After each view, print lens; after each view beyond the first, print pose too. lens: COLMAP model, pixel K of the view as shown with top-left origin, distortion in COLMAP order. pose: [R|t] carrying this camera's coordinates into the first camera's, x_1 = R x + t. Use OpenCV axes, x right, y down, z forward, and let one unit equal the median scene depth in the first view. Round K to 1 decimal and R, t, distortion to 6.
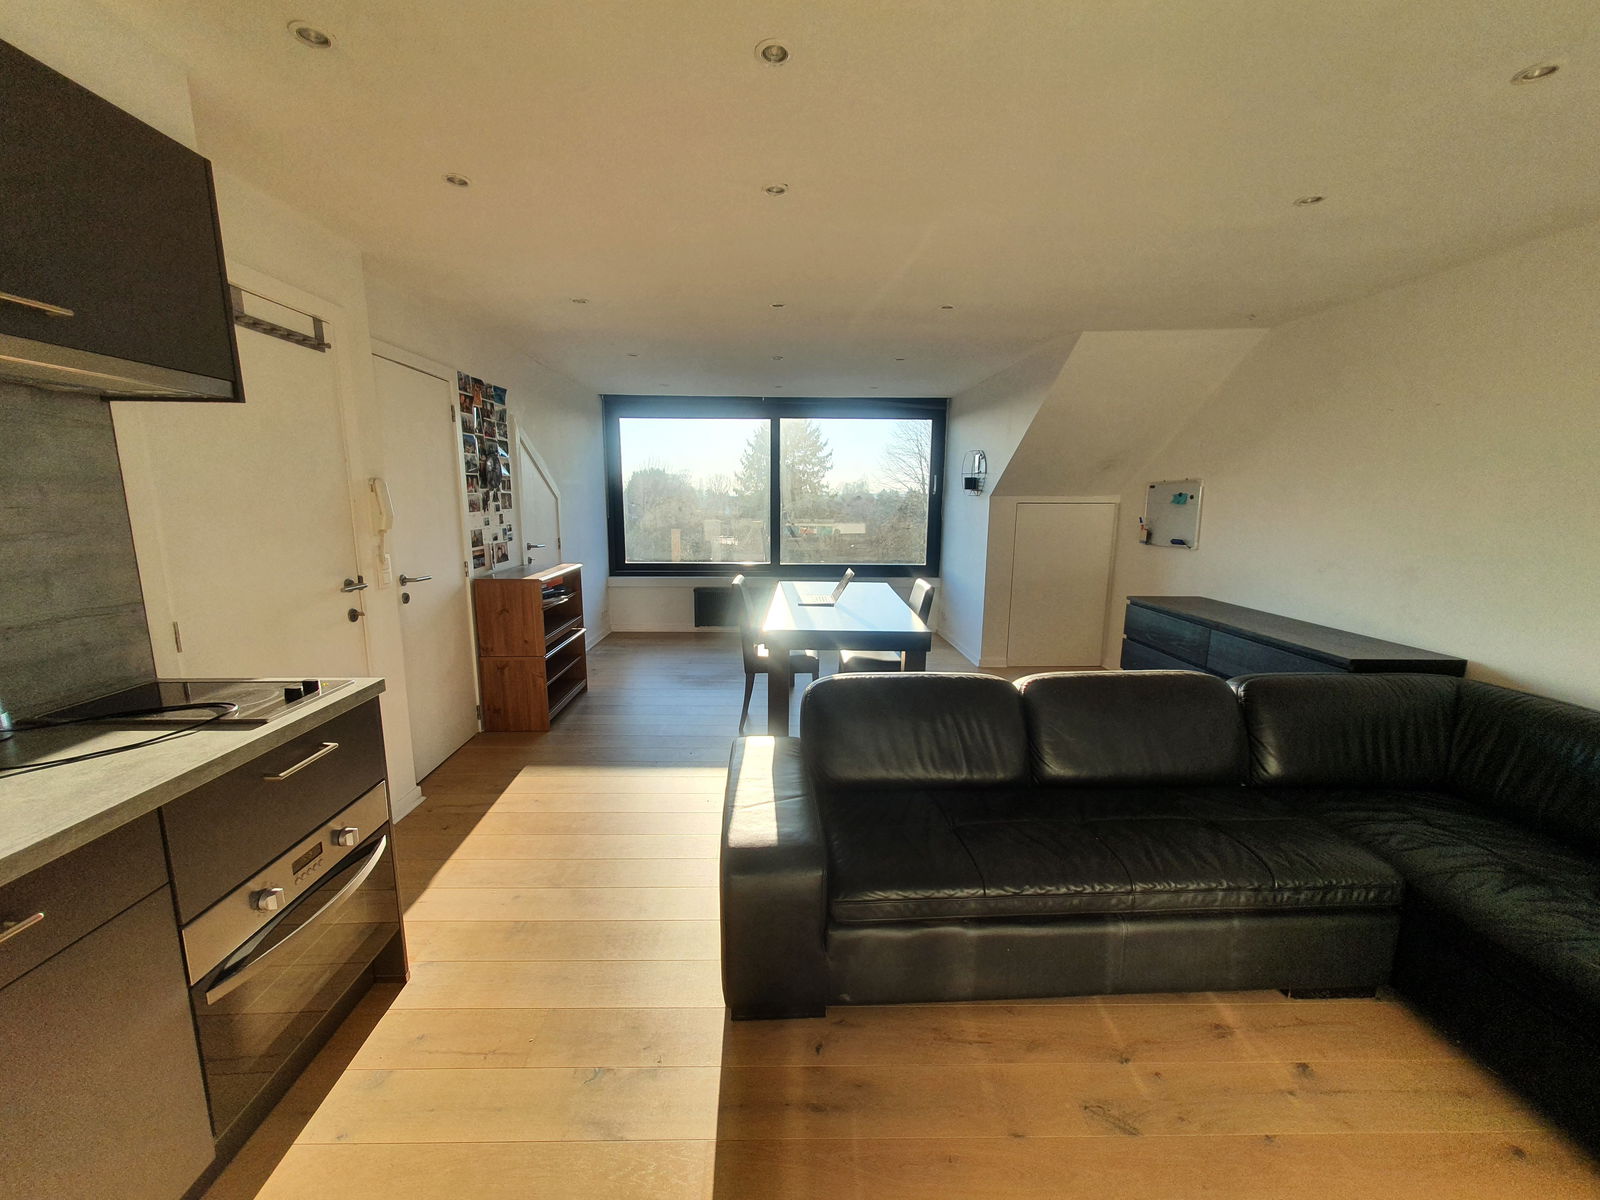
lens RADIAL K [[629.7, 0, 799.3], [0, 629.7, 601.4], [0, 0, 1]] dist [0.000563, -0.000285]
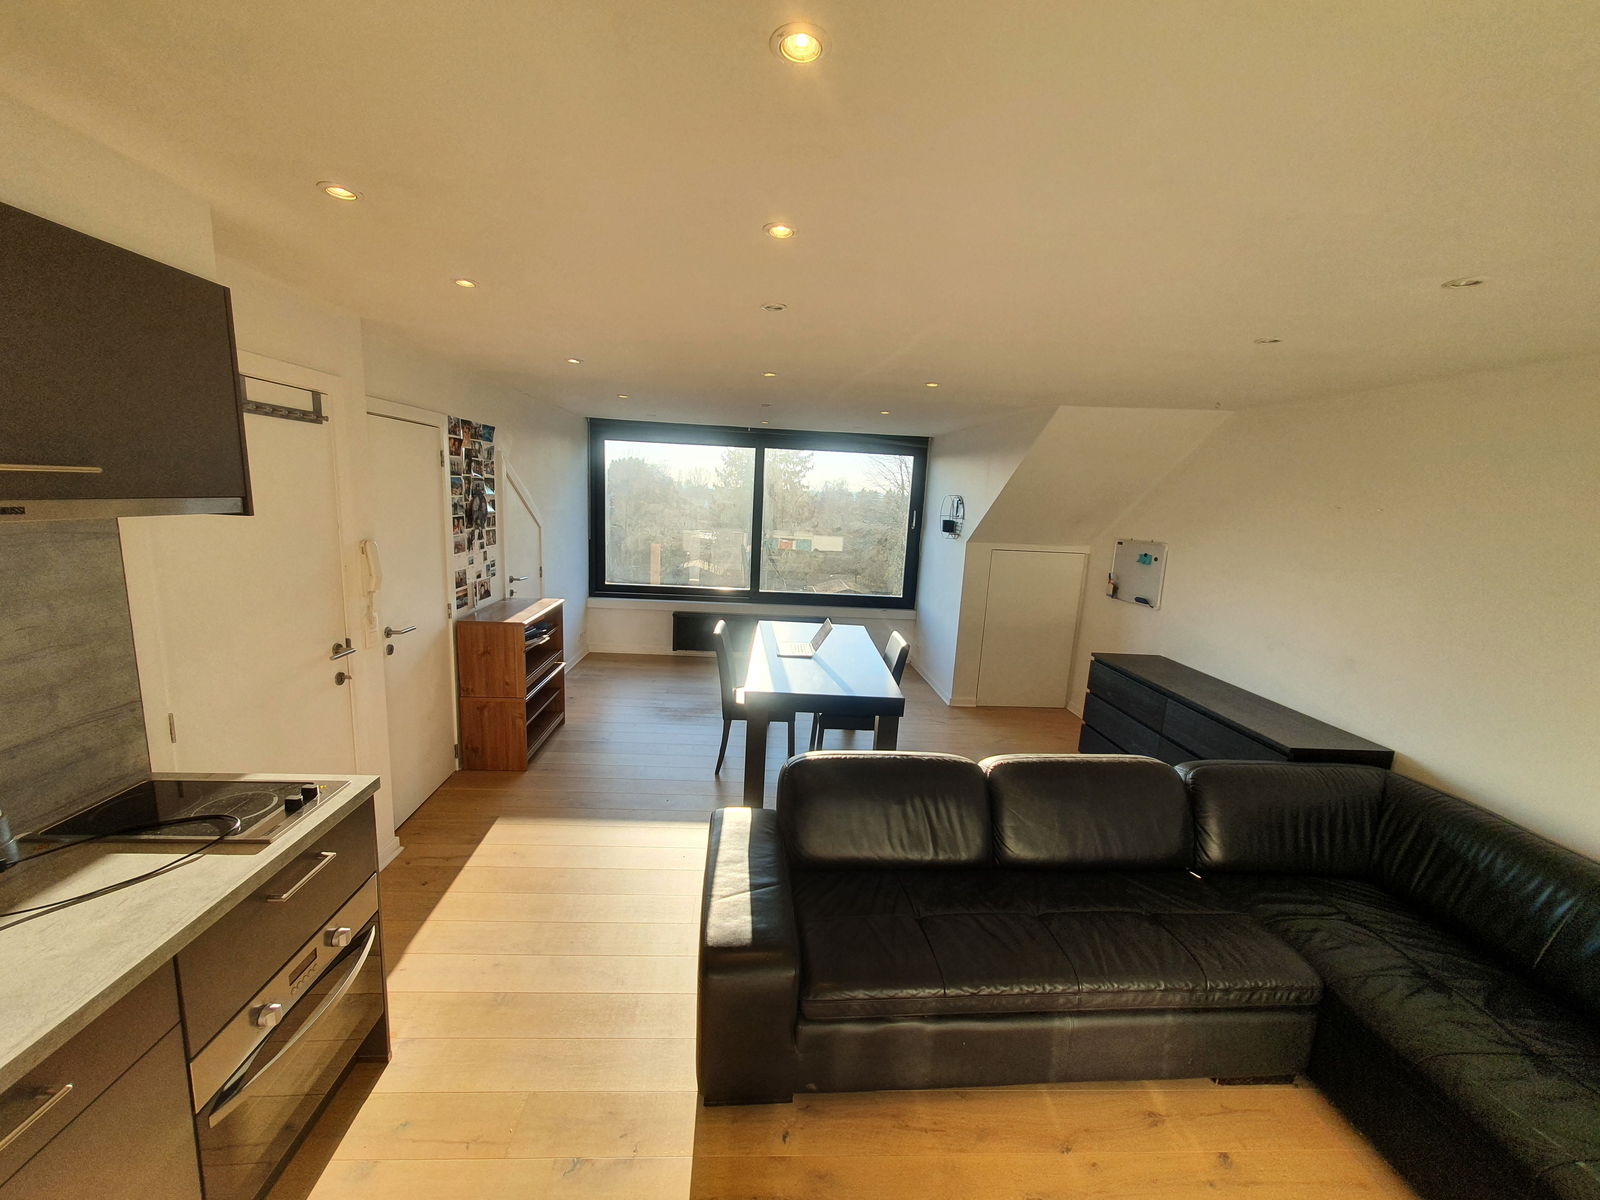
lens RADIAL K [[629.7, 0, 799.3], [0, 629.7, 601.4], [0, 0, 1]] dist [0.000563, -0.000285]
pose [[0.998501, 0.038262, 0.039132, -0.015739], [-0.038516, 0.999241, 0.005747, -0.149792], [-0.038882, -0.007246, 0.999218, -0.045733]]
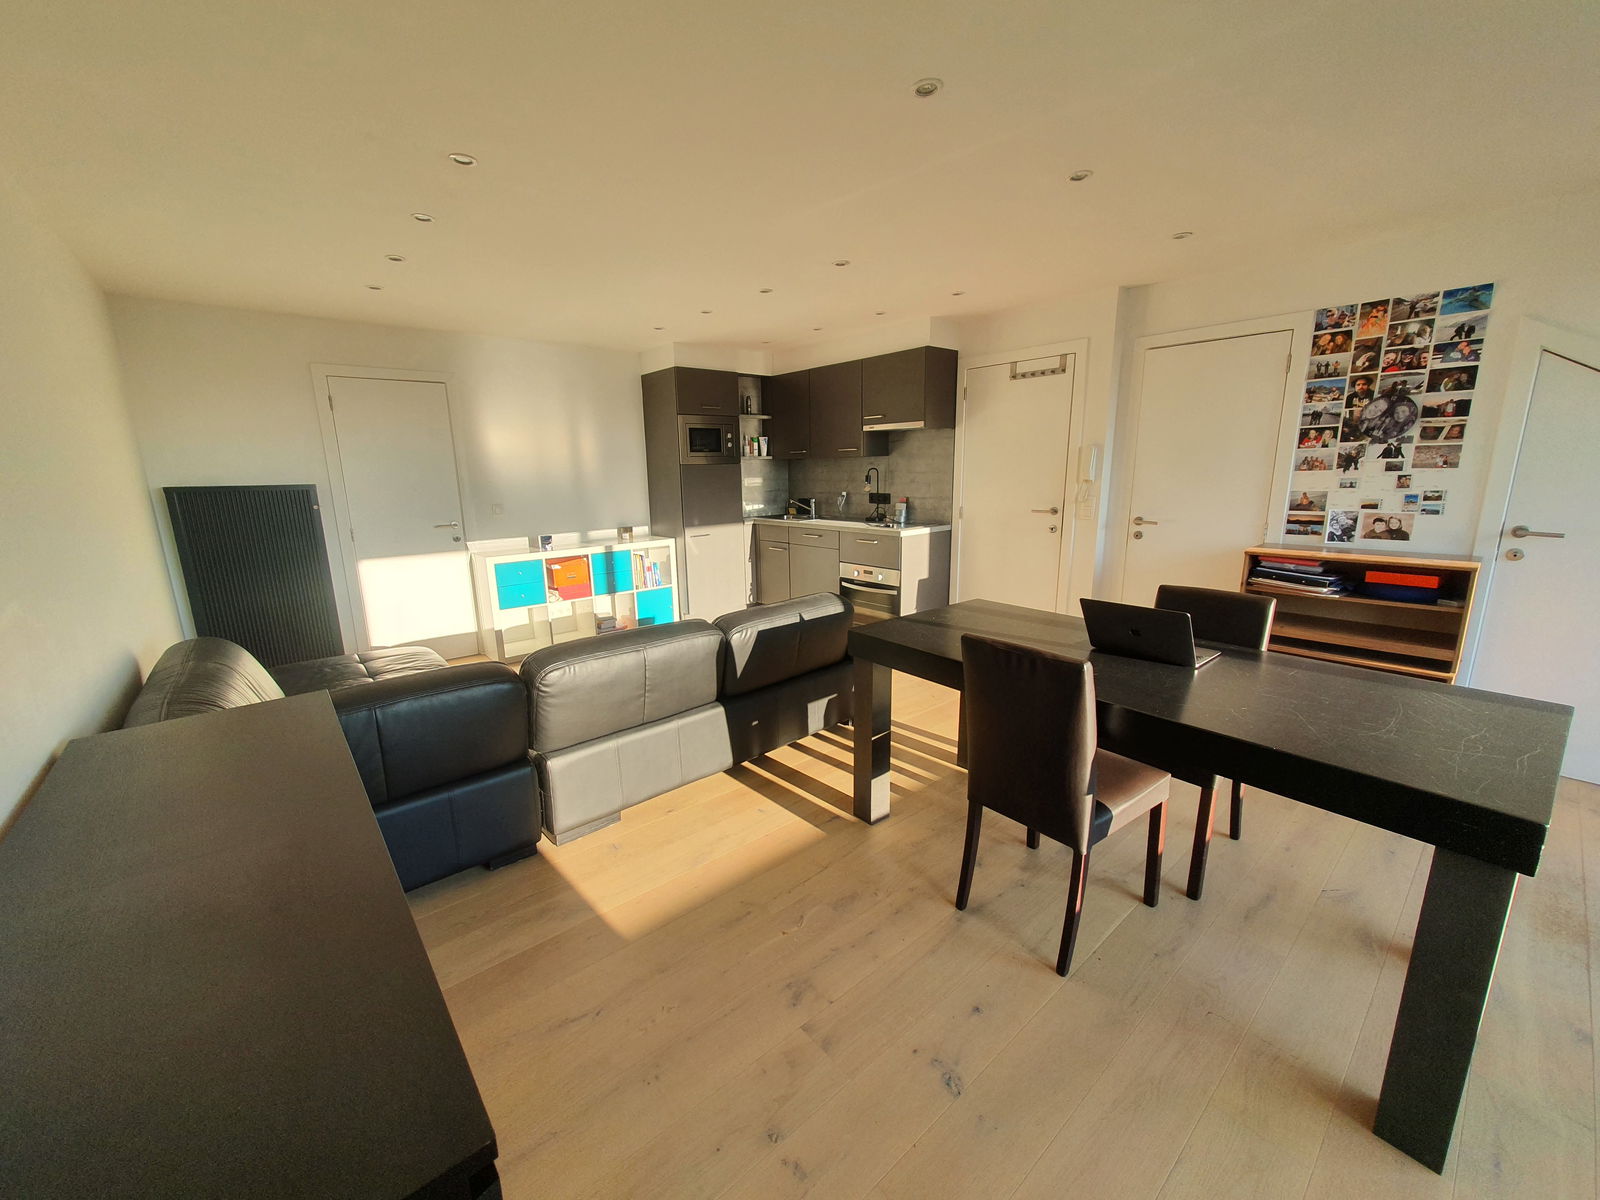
lens RADIAL K [[629.7, 0, 799.3], [0, 629.7, 601.4], [0, 0, 1]] dist [0.000563, -0.000285]
pose [[-0.780293, 0.142326, -0.609004, 0.974729], [-0.087841, 0.939169, 0.332033, -0.327334], [0.619214, 0.312579, -0.720325, 2.040184]]
